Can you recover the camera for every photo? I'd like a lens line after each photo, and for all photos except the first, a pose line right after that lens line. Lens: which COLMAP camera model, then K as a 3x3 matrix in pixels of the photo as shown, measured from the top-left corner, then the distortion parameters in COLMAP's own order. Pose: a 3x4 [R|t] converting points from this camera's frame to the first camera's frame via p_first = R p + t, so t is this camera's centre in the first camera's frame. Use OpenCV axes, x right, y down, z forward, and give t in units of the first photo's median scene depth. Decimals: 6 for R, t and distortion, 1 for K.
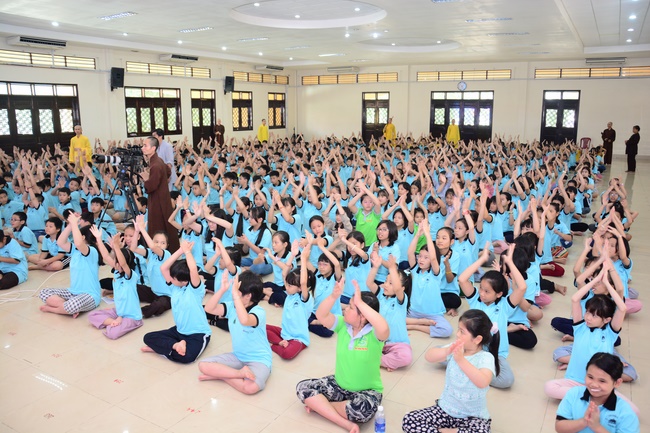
lens RADIAL K [[503.5, 0, 325.2], [0, 503.5, 213.6], [0, 0, 1]] dist [-0.035468, 0.008781]
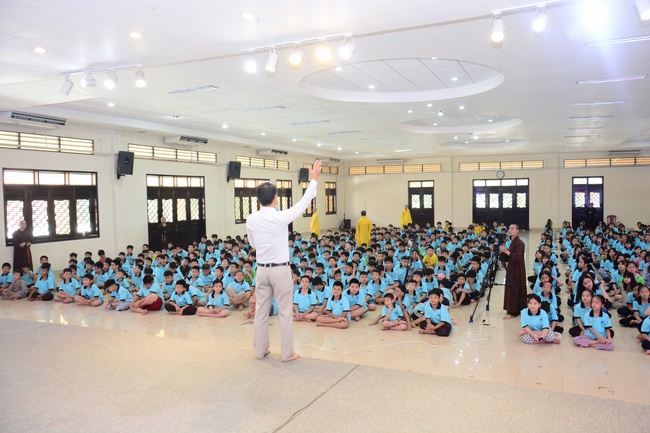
lens RADIAL K [[503.5, 0, 324.1], [0, 503.5, 216.3], [0, 0, 1]] dist [-0.035468, 0.008781]
pose [[0.991717, -0.021925, 0.126555, -0.285103], [0.042686, 0.985577, -0.163755, 0.014305], [-0.121140, 0.167801, 0.978350, -0.072673]]
